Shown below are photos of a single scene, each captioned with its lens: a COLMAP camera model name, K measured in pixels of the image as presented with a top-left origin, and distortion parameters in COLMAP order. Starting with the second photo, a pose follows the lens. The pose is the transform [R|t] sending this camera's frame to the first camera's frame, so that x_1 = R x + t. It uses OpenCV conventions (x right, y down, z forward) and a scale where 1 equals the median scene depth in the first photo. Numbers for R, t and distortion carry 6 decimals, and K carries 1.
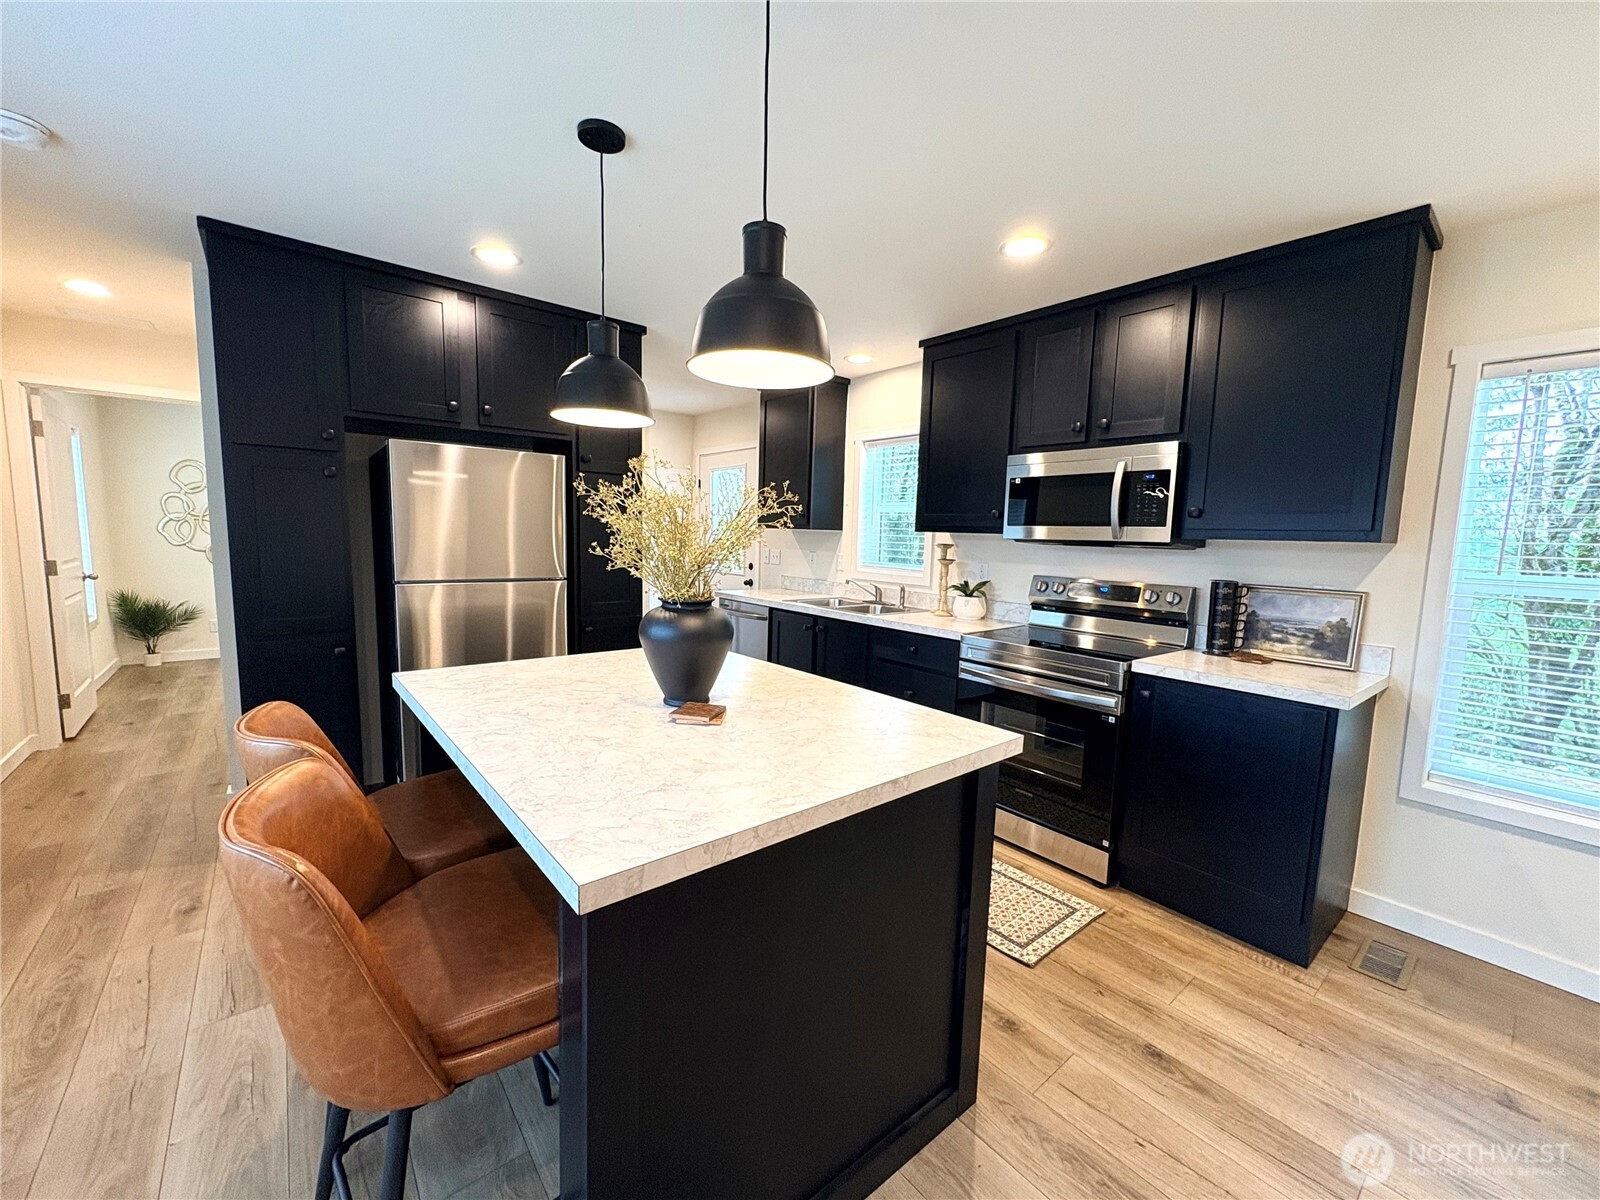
lens RADIAL K [[639.3, 0, 802.3], [0, 639.3, 601.7], [0, 0, 1]] dist [0.000248, -0.000048]
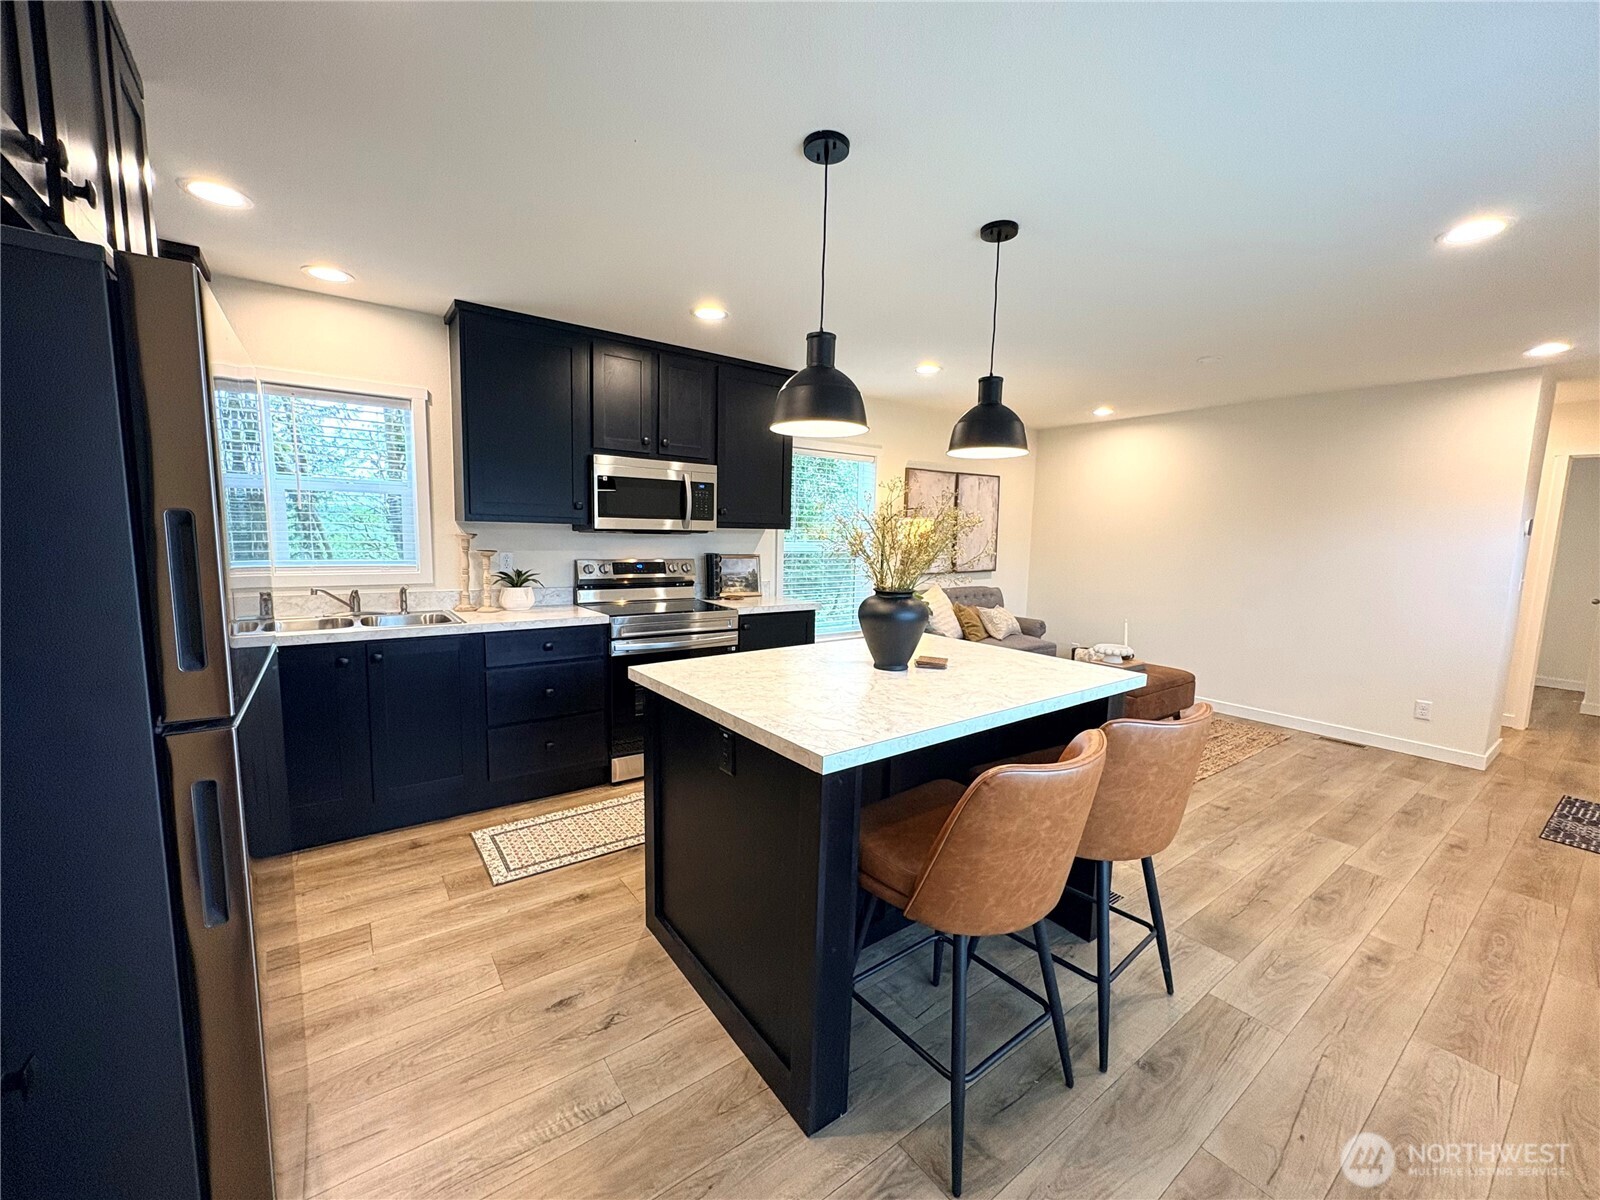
lens RADIAL K [[639.3, 0, 812.2], [0, 639.3, 571.1], [0, 0, 1]] dist [0.000248, -0.000048]
pose [[0.045463, -0.087941, 0.995088, -0.965191], [0.087614, 0.992630, 0.083721, -0.104202], [-0.995117, 0.083377, 0.052833, 0.683386]]
